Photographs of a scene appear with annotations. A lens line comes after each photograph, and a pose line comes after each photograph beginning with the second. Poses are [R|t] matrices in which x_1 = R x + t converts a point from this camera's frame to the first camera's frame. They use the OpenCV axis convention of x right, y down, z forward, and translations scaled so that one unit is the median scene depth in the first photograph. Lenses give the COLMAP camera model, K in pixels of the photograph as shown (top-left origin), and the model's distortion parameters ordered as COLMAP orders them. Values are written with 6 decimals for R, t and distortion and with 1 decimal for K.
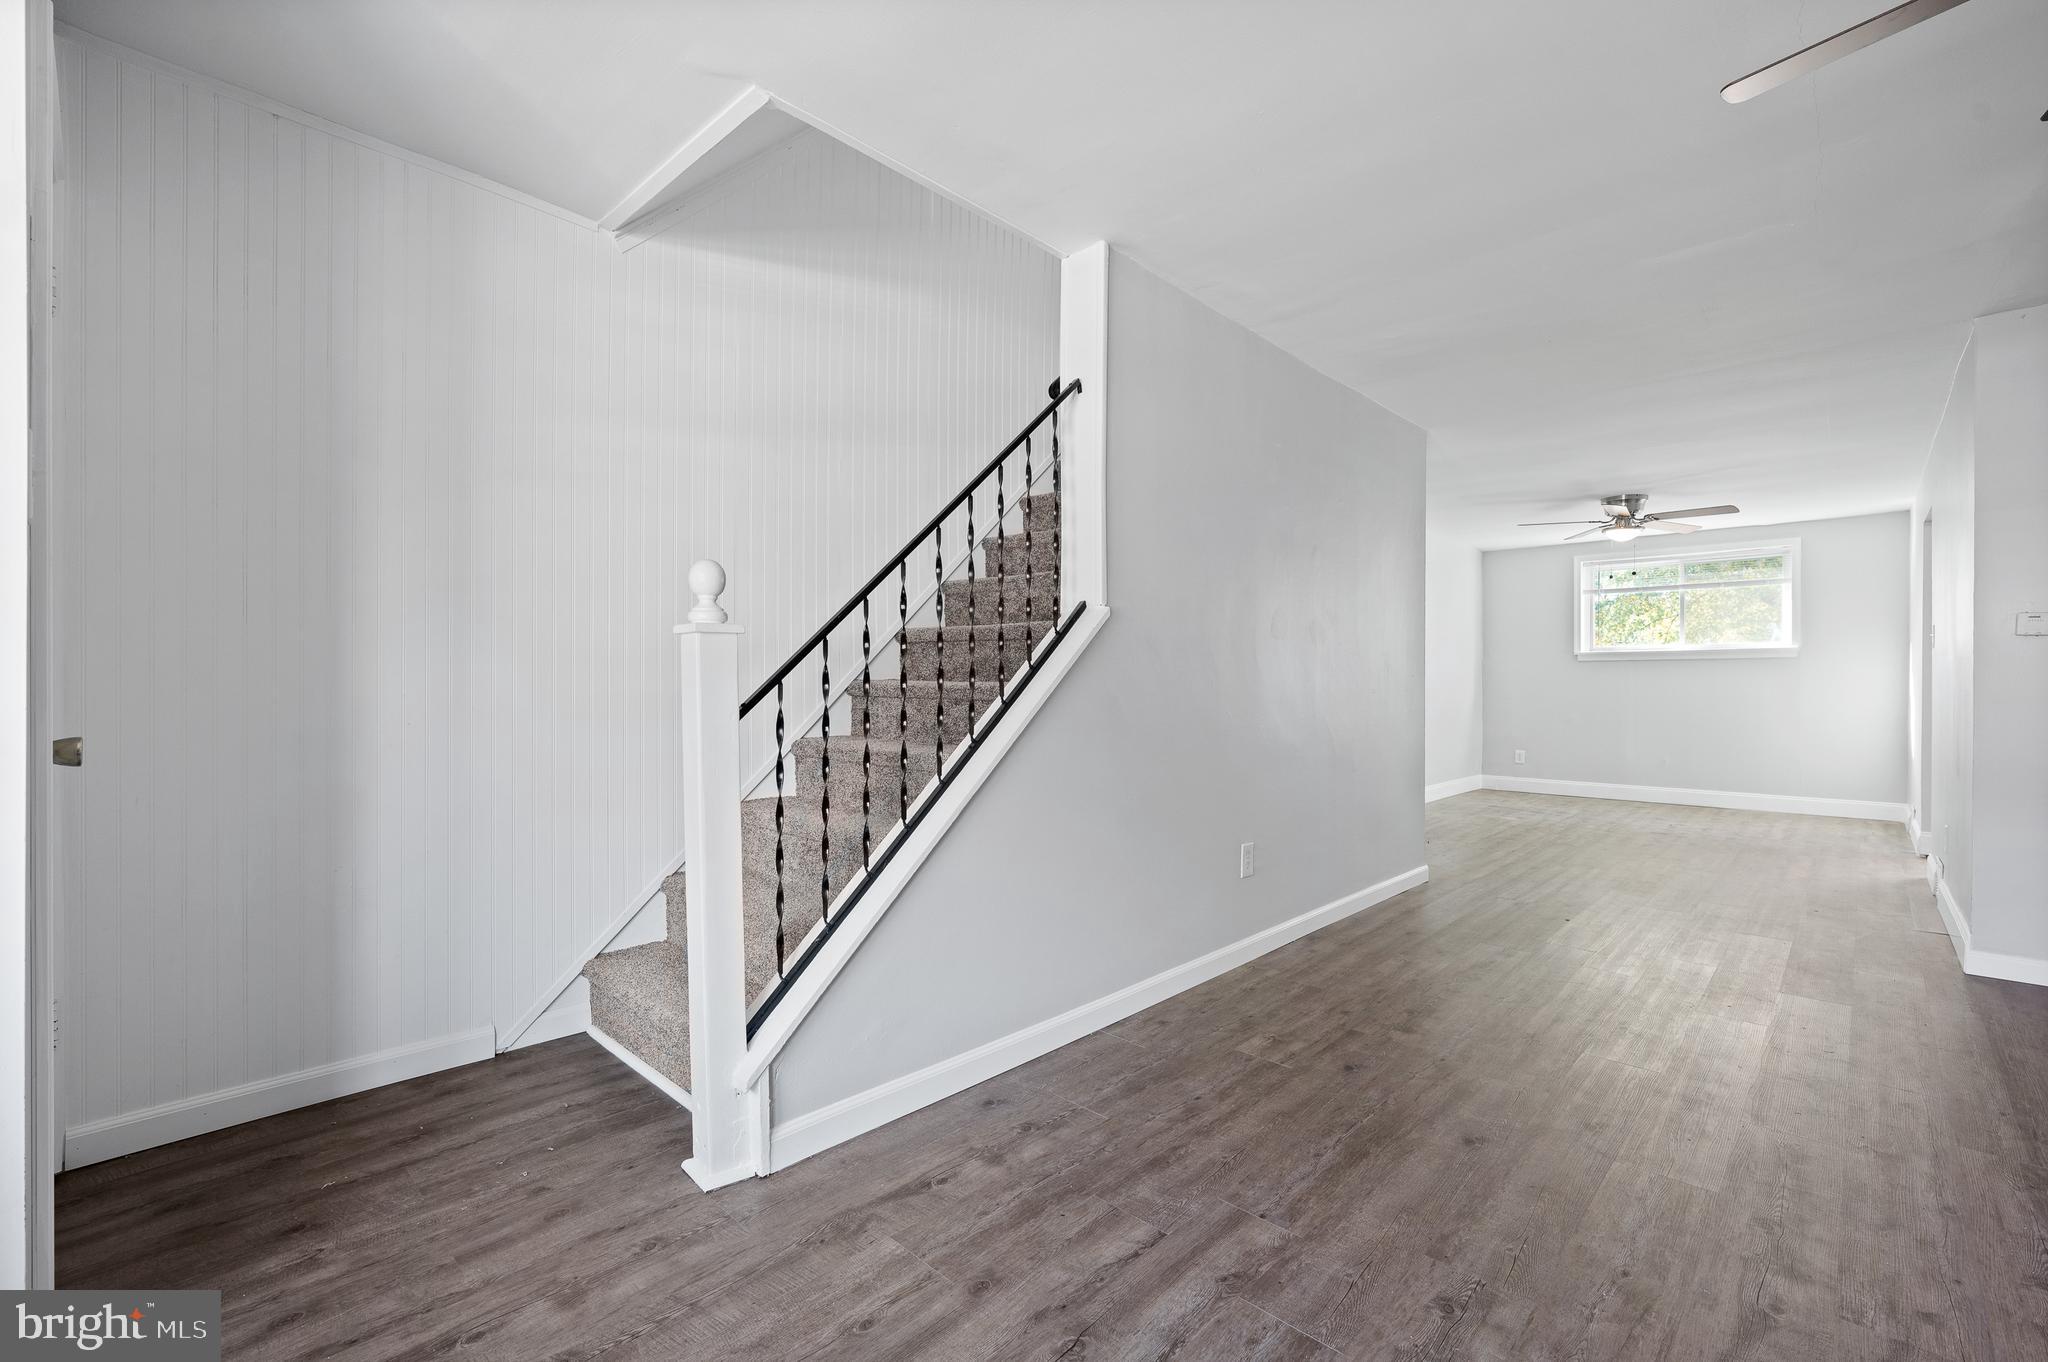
lens RADIAL K [[876.2, 0, 1016.9], [0, 876.2, 671.2], [0, 0, 1]] dist [-0.001688, -0.000076]
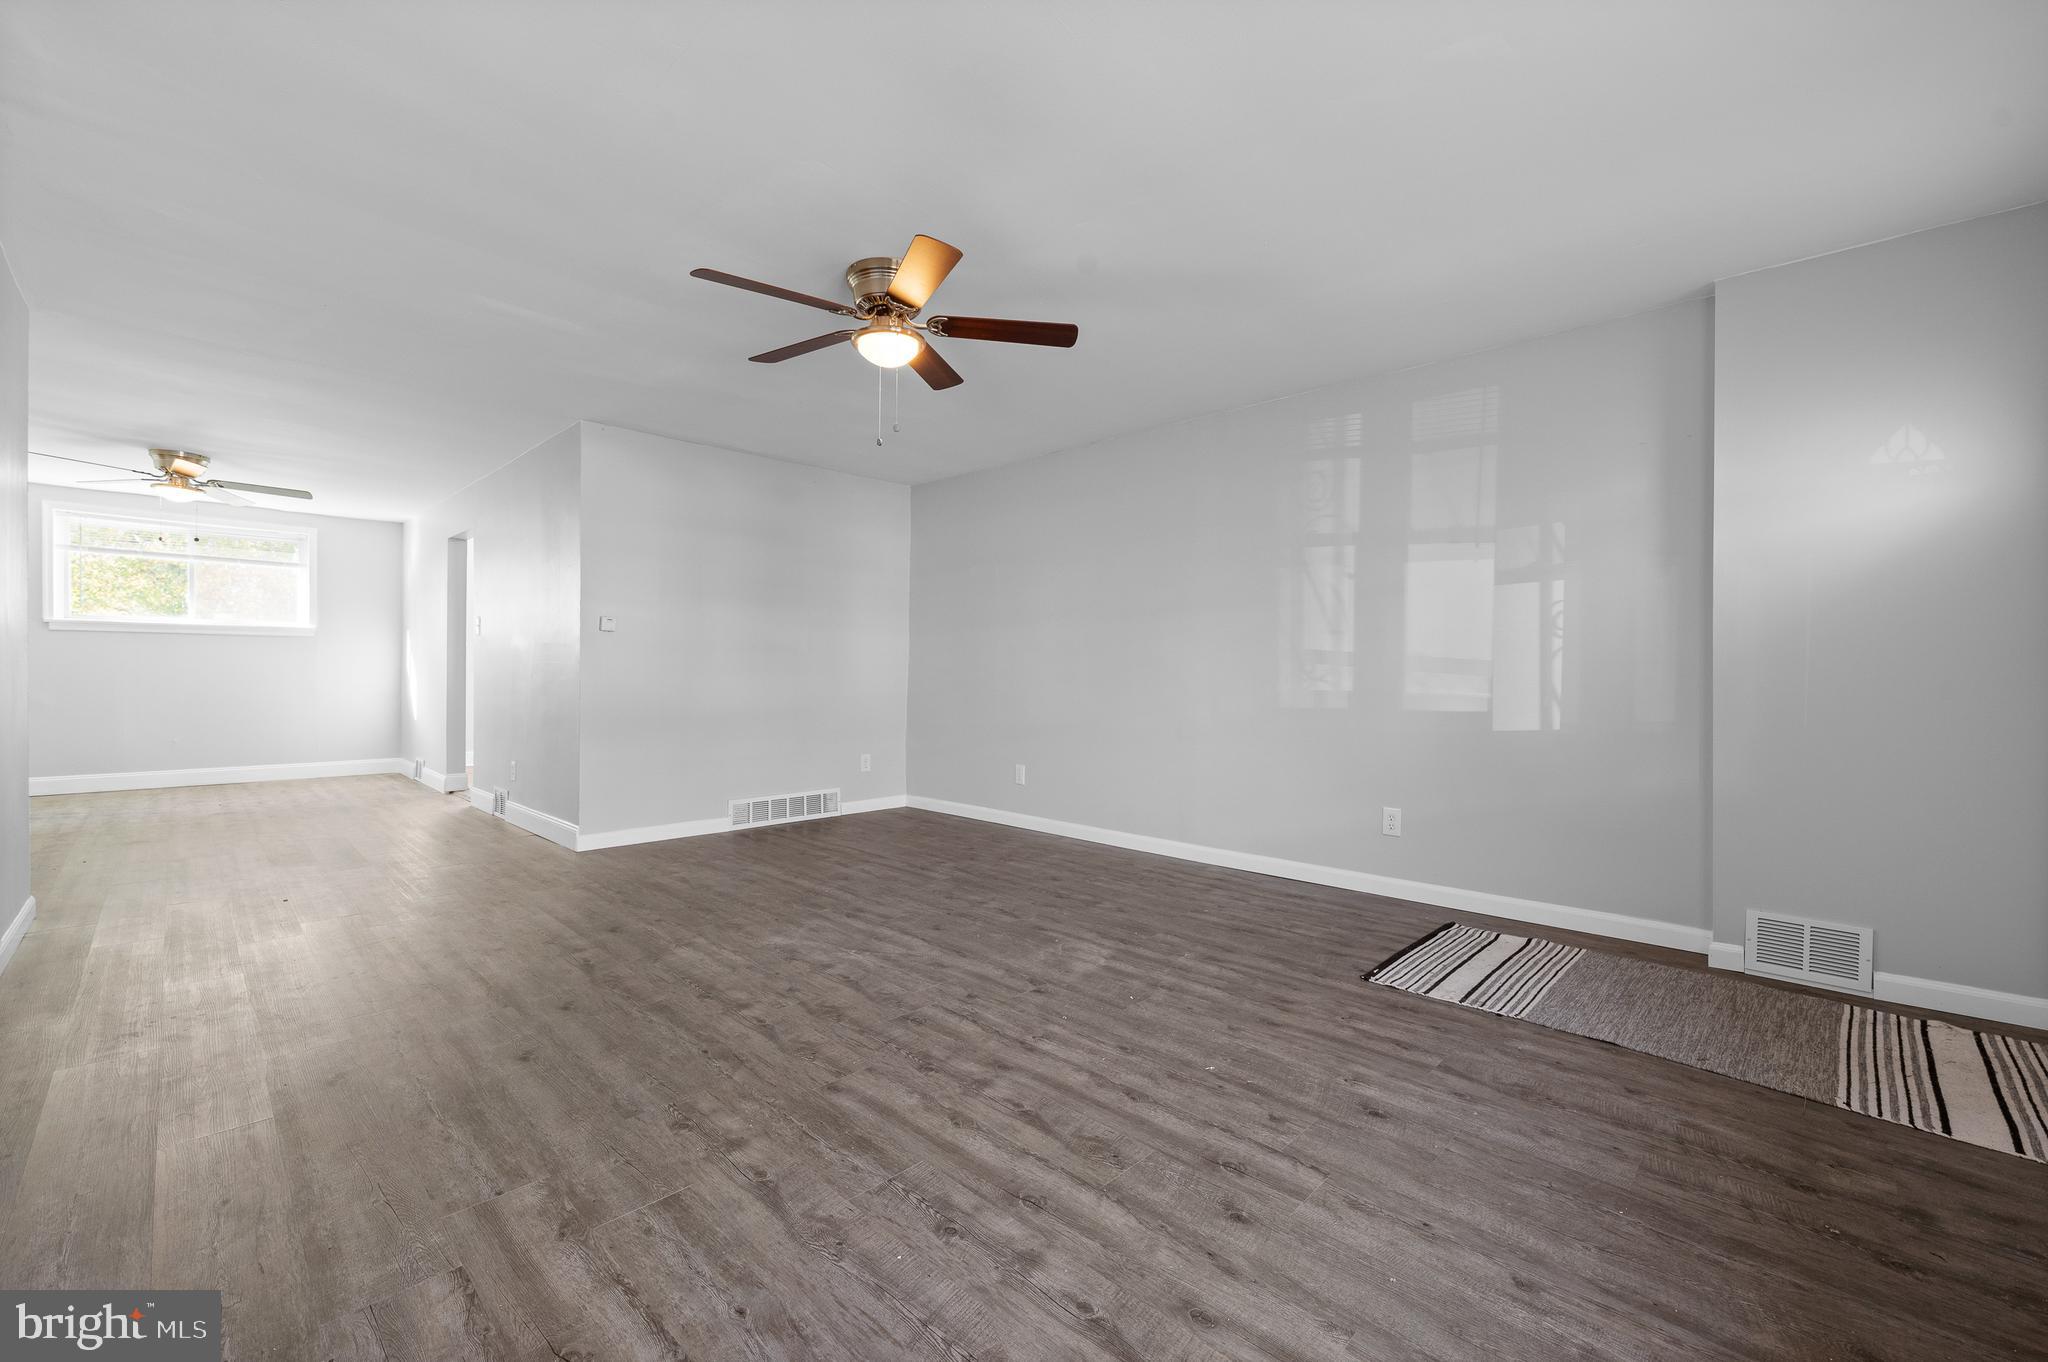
lens RADIAL K [[825.0, 0, 1025.5], [0, 825.0, 685.2], [0, 0, 1]] dist [-0.001213, -0.000244]
pose [[-0.004591, -0.015422, 0.999871, -0.468617], [-0.024844, 0.999574, 0.015303, 0.020685], [-0.999681, -0.024770, -0.004972, 0.320461]]
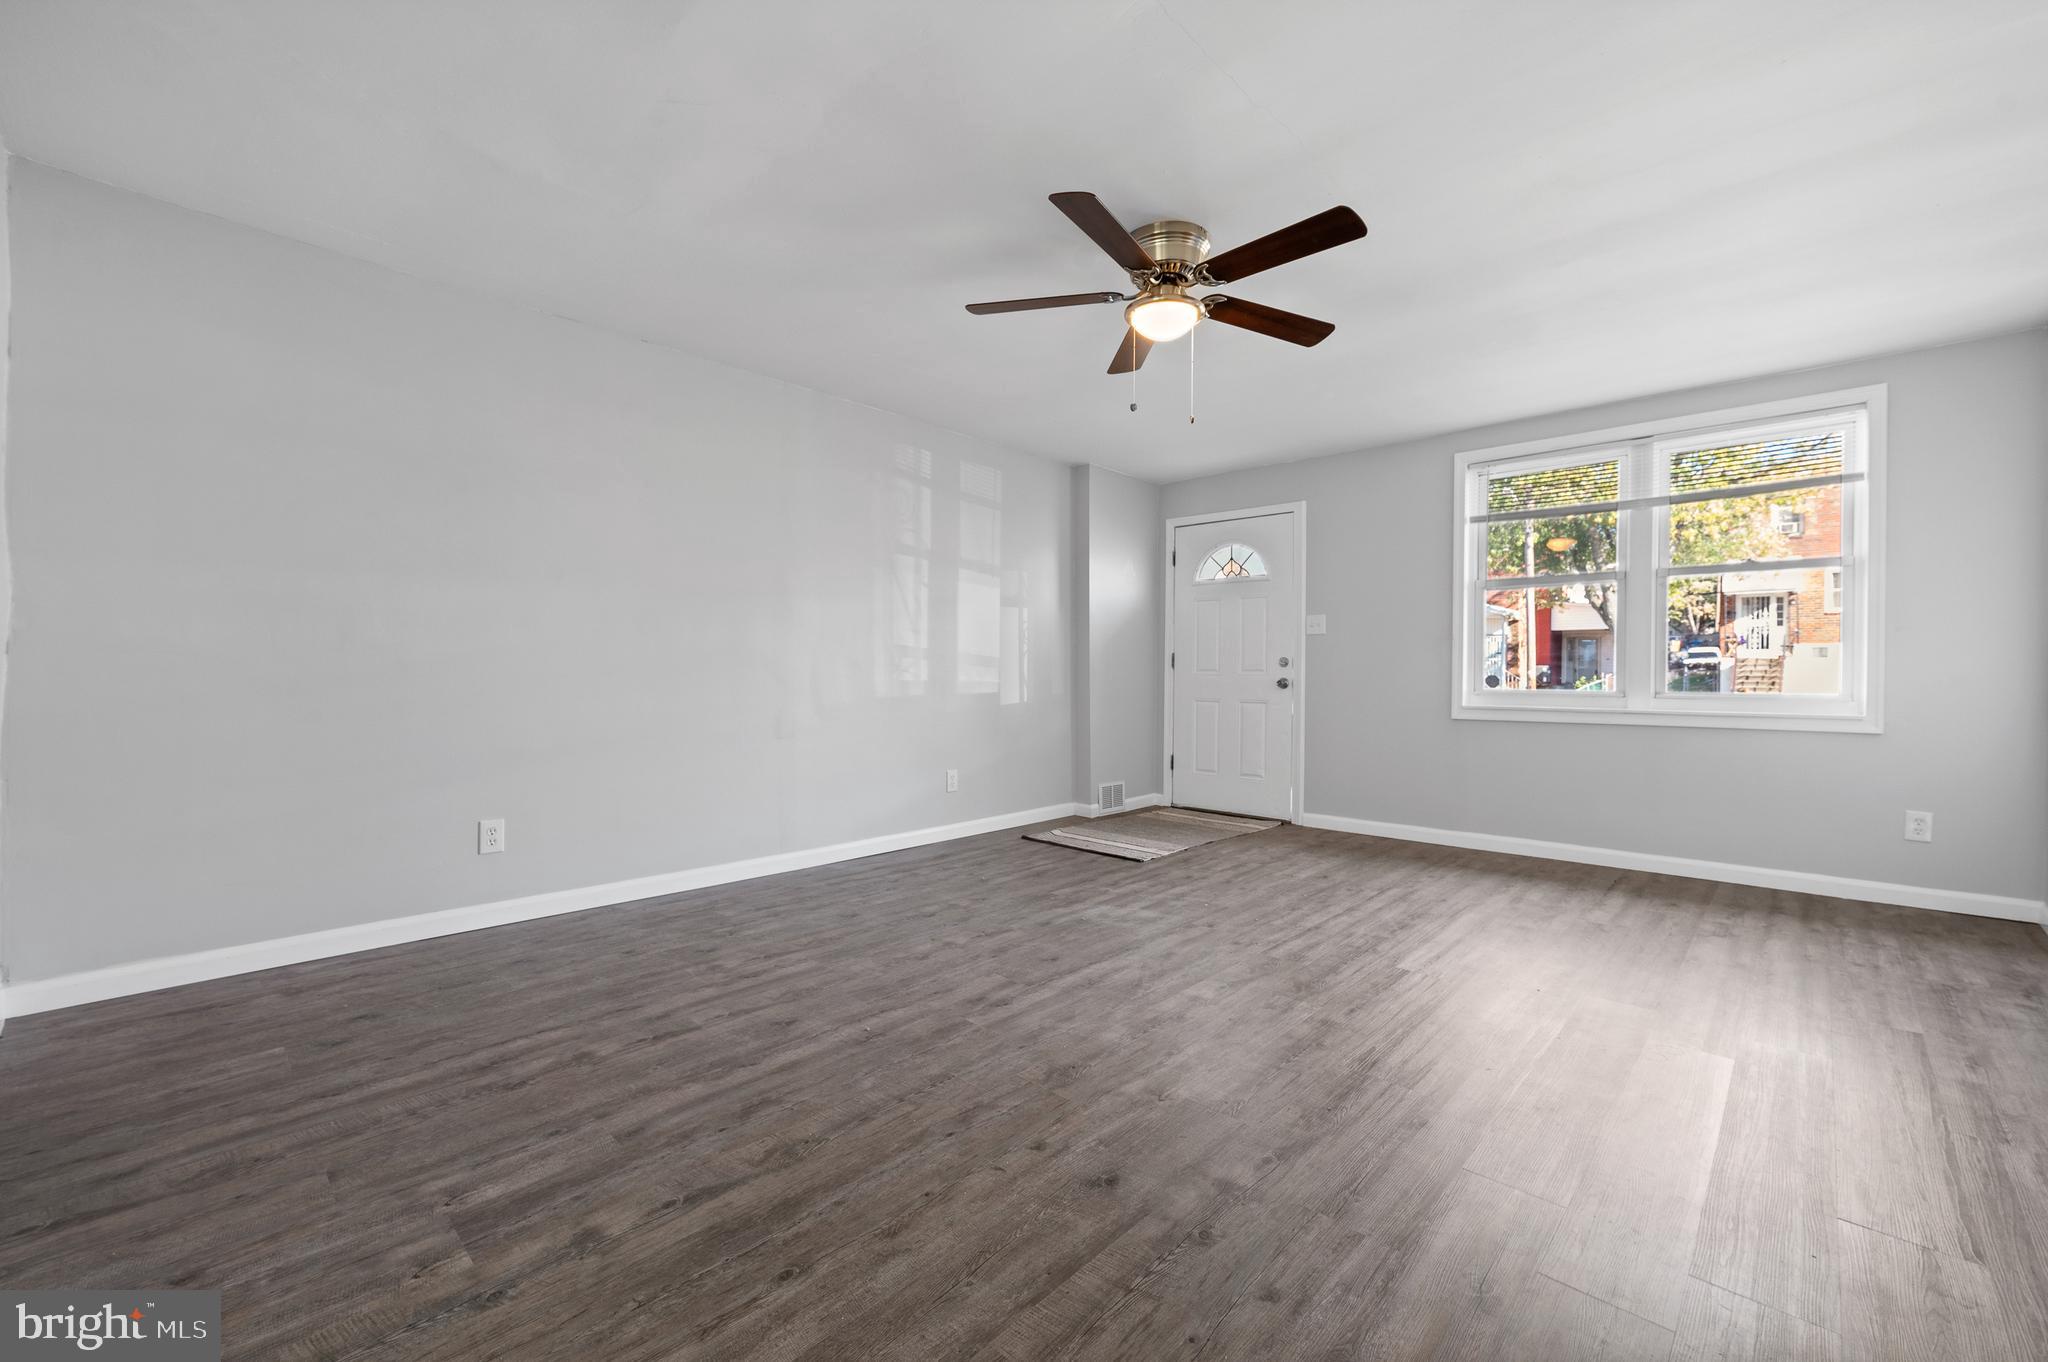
lens RADIAL K [[825.0, 0, 1025.5], [0, 825.0, 685.2], [0, 0, 1]] dist [-0.001213, -0.000244]
pose [[-0.999876, -0.011026, -0.011212, 0.984591], [-0.011029, 0.999939, 0.000171, 0.050167], [0.011209, 0.000294, -0.999937, 1.682881]]
